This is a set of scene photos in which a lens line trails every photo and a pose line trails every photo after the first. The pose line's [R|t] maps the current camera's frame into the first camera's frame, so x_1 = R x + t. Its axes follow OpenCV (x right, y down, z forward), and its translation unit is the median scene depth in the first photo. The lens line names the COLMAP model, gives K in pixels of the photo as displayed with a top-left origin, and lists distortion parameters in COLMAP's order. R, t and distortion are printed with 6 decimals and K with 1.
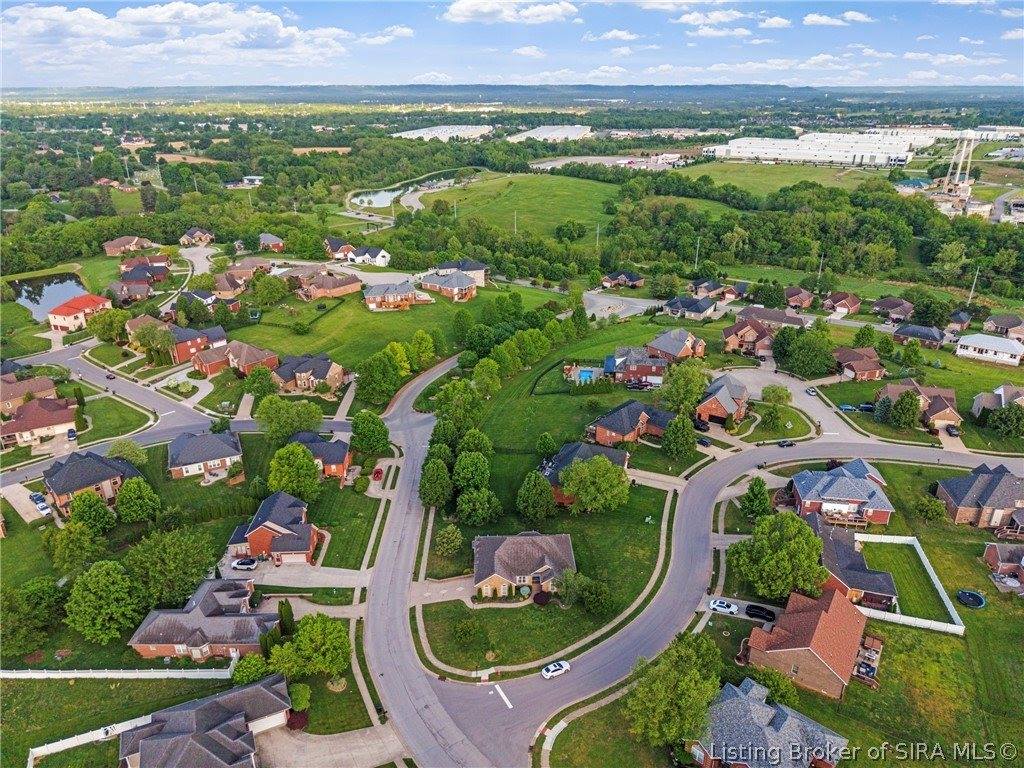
lens RADIAL K [[684.1, 0, 520.4], [0, 684.1, 383.7], [0, 0, 1]] dist [0.005288, -0.001763]
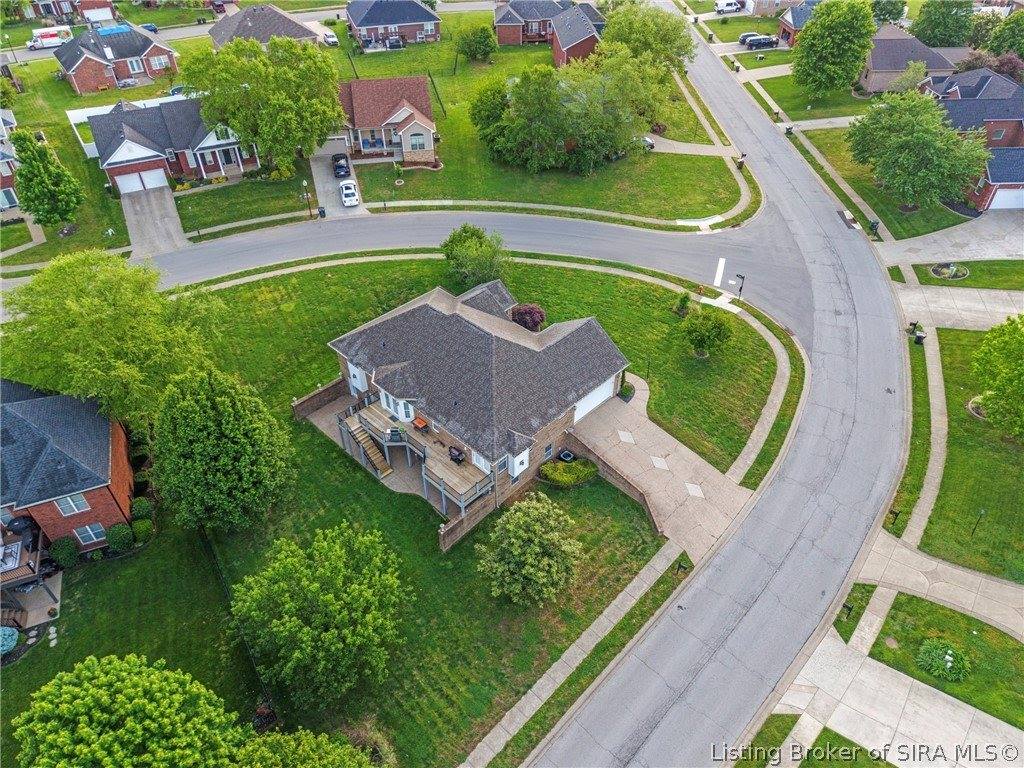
lens RADIAL K [[684.6, 0, 515.1], [0, 684.6, 383.0], [0, 0, 1]] dist [0.064643, -0.094107]
pose [[-0.683187, -0.473883, 0.555600, -0.162396], [0.288361, 0.523939, 0.801458, -0.038453], [-0.670898, 0.707759, -0.221299, 0.712967]]
